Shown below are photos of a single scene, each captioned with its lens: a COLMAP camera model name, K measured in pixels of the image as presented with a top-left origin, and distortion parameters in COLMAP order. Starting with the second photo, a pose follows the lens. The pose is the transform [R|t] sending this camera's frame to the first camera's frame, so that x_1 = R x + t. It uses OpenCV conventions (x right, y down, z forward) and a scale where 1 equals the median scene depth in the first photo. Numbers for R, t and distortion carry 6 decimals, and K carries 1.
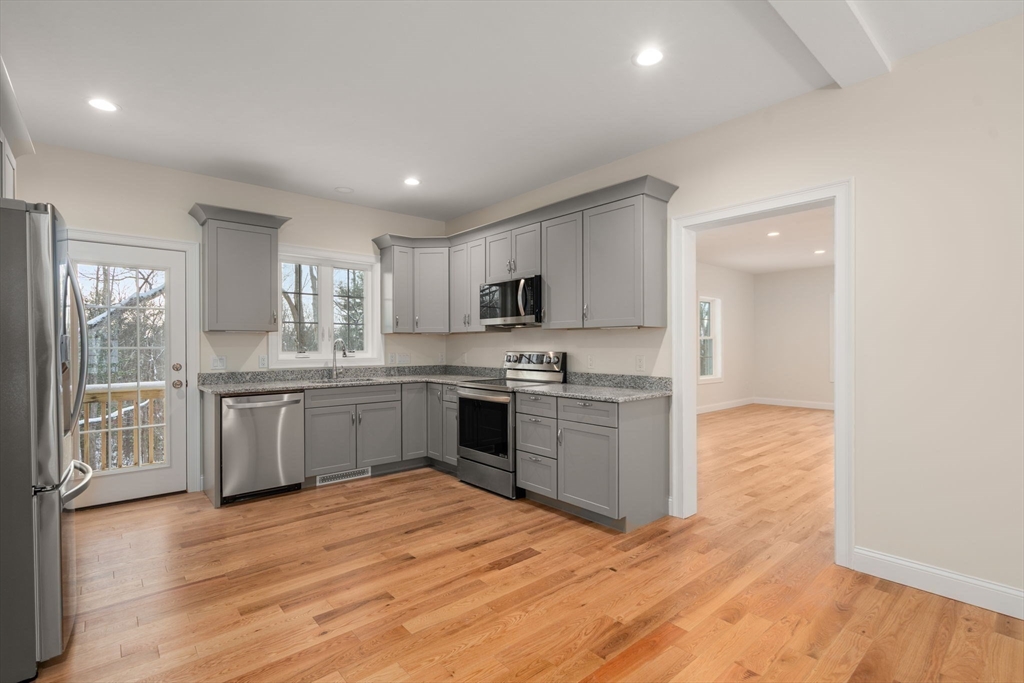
lens RADIAL K [[475.8, 0, 513.3], [0, 475.8, 346.8], [0, 0, 1]] dist [0.001123, -0.000396]
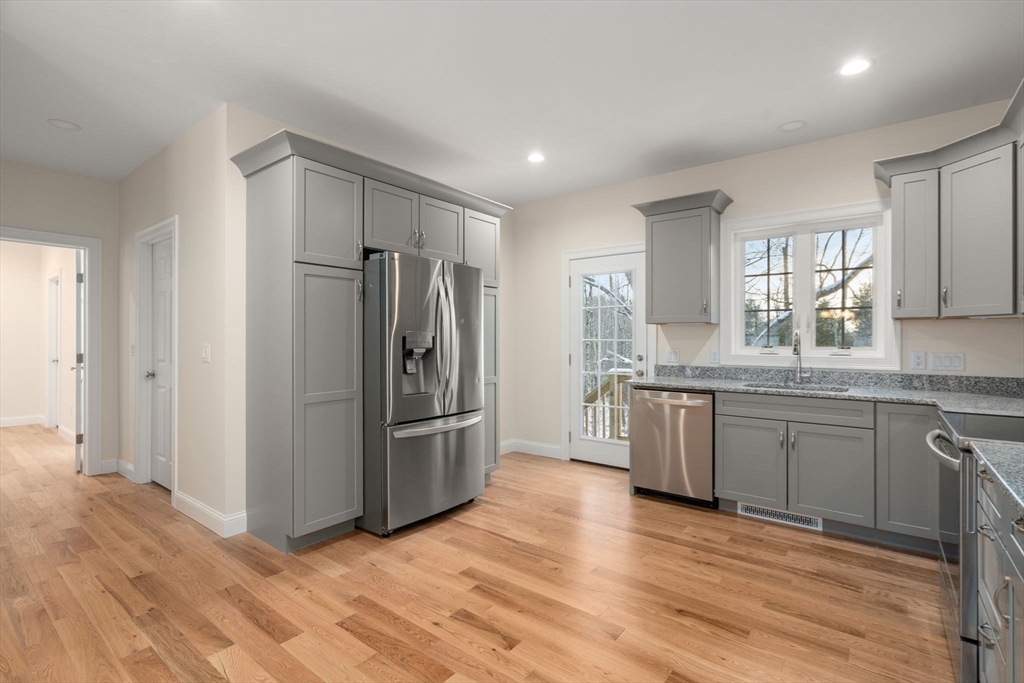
lens RADIAL K [[475.8, 0, 510.3], [0, 475.8, 339.4], [0, 0, 1]] dist [0.001123, -0.000396]
pose [[0.187751, 0.004666, -0.982206, 0.309608], [-0.004762, 0.999981, 0.003840, -0.002940], [0.982205, 0.003957, 0.187770, 0.481416]]
